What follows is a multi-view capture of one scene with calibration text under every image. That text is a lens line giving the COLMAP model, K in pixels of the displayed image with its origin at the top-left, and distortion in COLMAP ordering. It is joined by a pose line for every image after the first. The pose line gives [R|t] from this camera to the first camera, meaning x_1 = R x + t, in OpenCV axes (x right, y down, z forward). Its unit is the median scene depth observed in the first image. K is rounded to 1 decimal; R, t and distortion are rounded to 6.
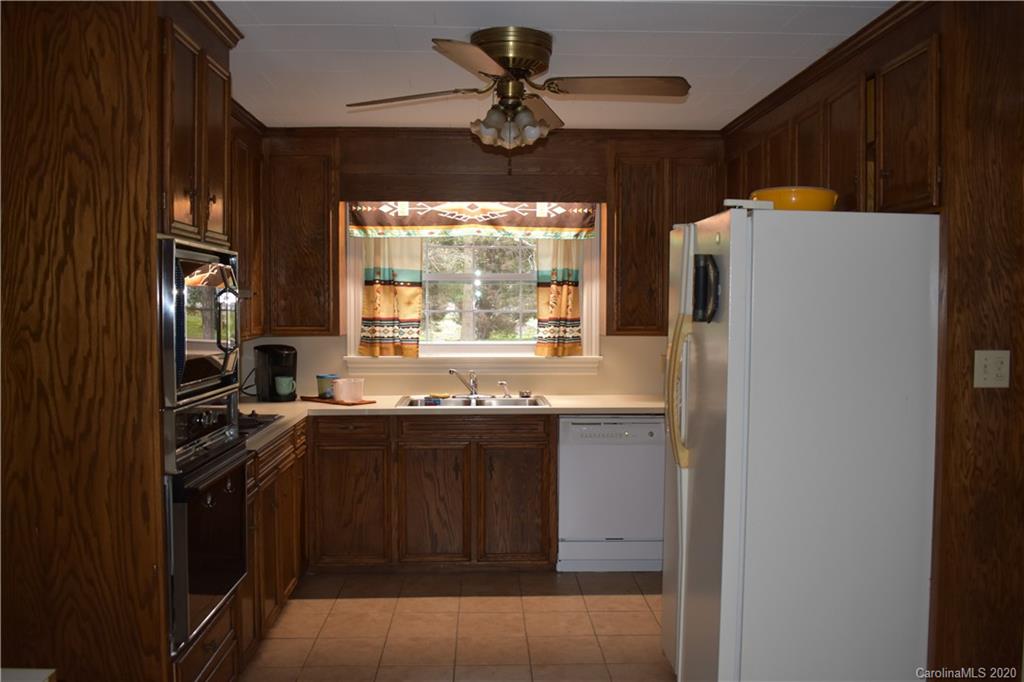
lens RADIAL K [[913.9, 0, 514.9], [0, 913.9, 344.3], [0, 0, 1]] dist [-0.006593, 0.001227]
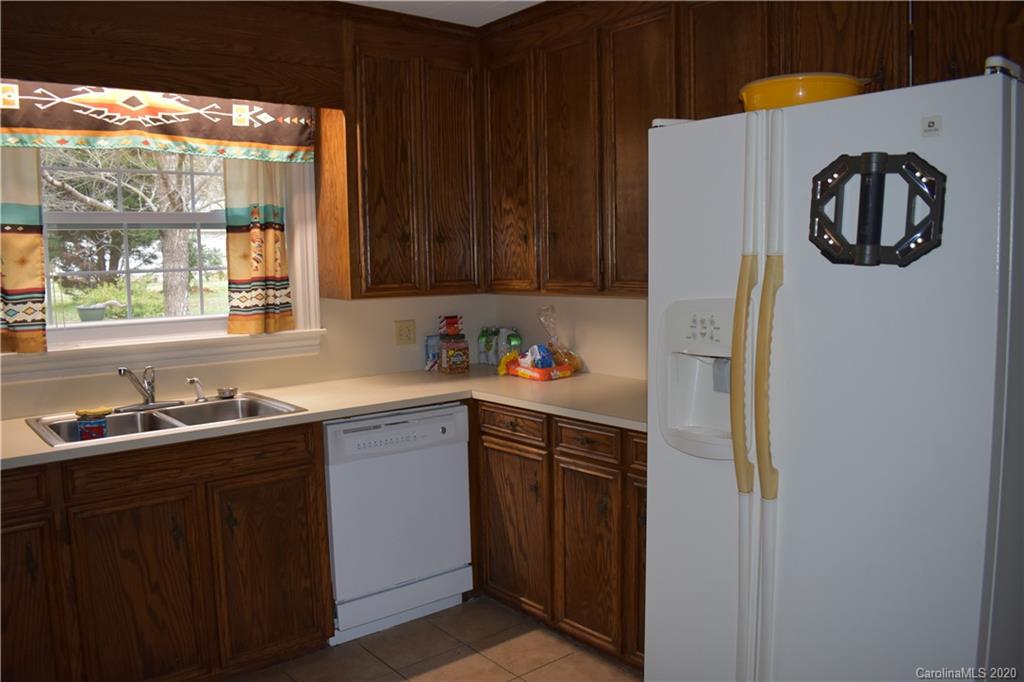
lens RADIAL K [[821.1, 0, 511.5], [0, 821.1, 340.8], [0, 0, 1]] dist [-0.074002, 0.011846]
pose [[0.804089, -0.078893, 0.589252, -0.172071], [0.049174, 0.996586, 0.066326, -0.012932], [-0.592472, -0.024356, 0.805223, 0.404402]]
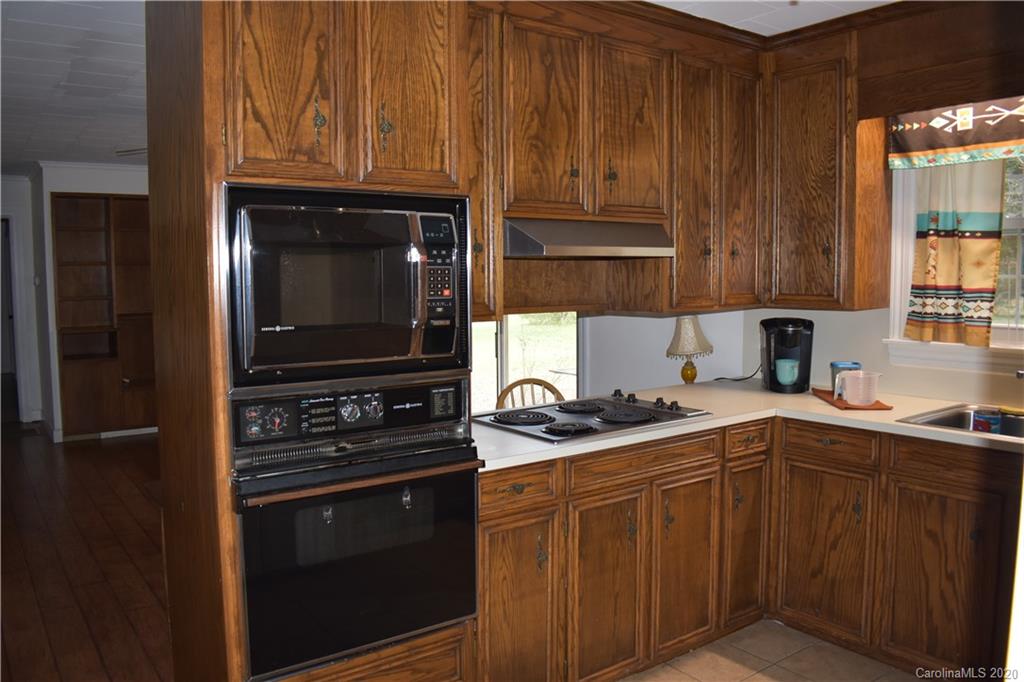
lens RADIAL K [[821.1, 0, 519.9], [0, 821.1, 338.4], [0, 0, 1]] dist [-0.074002, 0.011846]
pose [[0.571863, 0.062600, -0.817957, 0.171573], [-0.034545, 0.998037, 0.052230, -0.010417], [0.819621, -0.001612, 0.572904, 0.406663]]
